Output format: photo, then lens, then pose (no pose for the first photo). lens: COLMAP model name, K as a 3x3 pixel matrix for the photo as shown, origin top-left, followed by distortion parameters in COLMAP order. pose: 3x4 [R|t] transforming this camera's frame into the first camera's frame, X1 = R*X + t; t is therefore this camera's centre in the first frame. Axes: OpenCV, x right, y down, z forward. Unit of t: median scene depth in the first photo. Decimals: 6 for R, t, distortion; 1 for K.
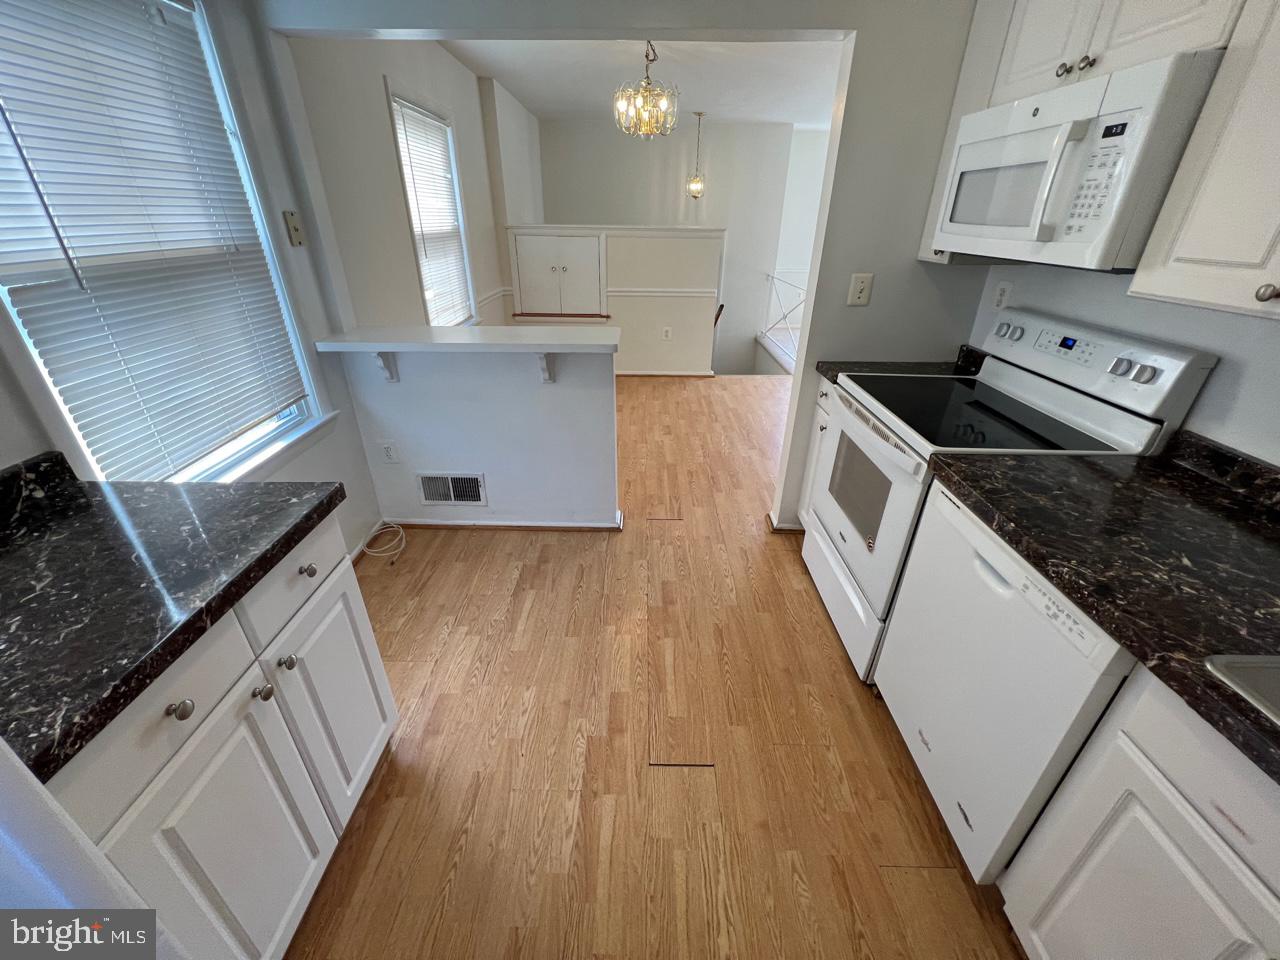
lens RADIAL K [[509.8, 0, 635.1], [0, 509.8, 478.6], [0, 0, 1]] dist [-0.000867, -0.000344]
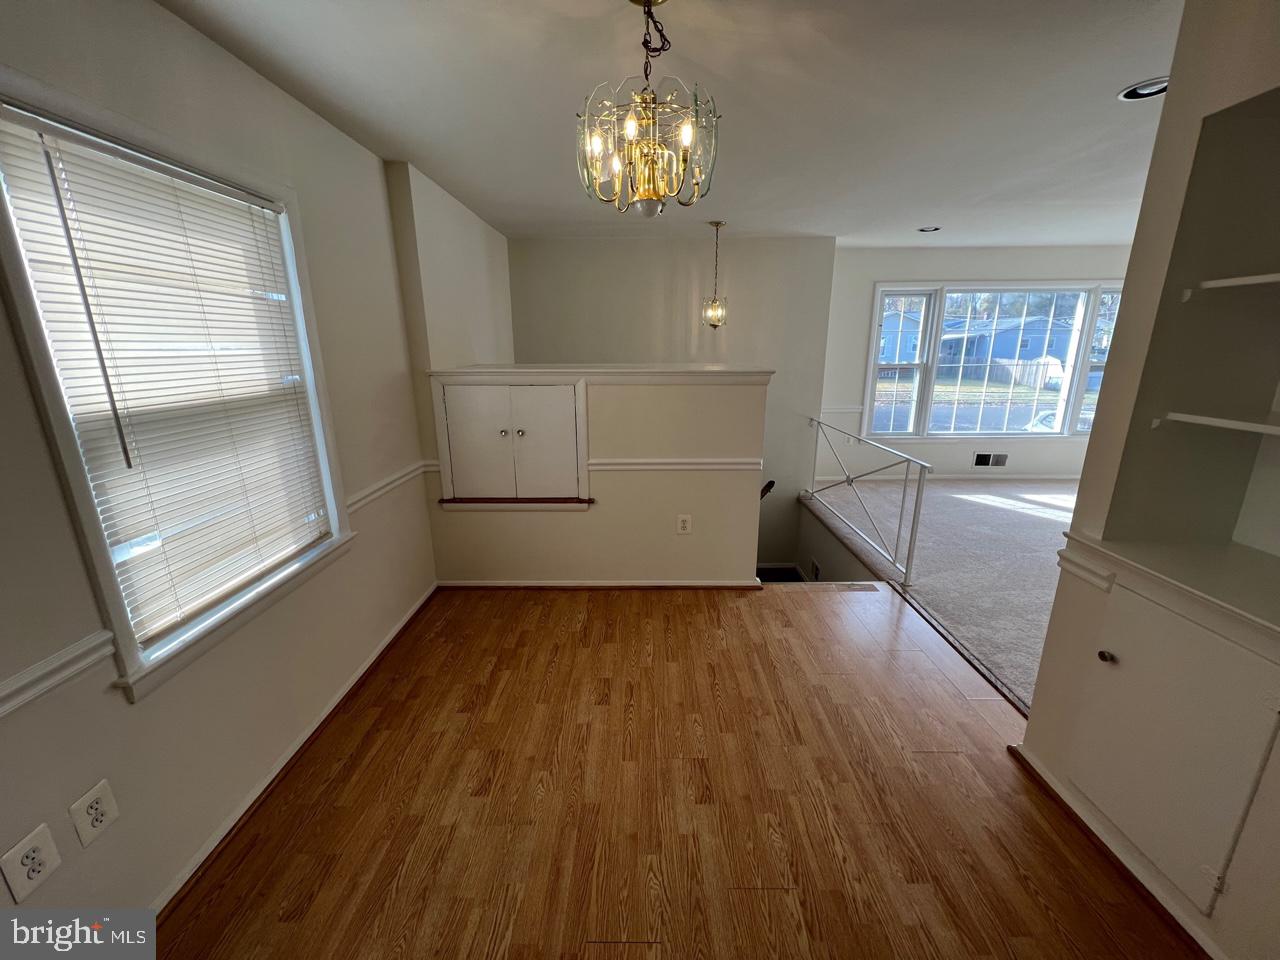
lens RADIAL K [[509.8, 0, 634.4], [0, 509.8, 478.8], [0, 0, 1]] dist [-0.000867, -0.000344]
pose [[0.999868, -0.014278, -0.007703, 0.007181], [0.012290, 0.976576, -0.214820, -0.233660], [0.010590, 0.214697, 0.976623, 0.424699]]
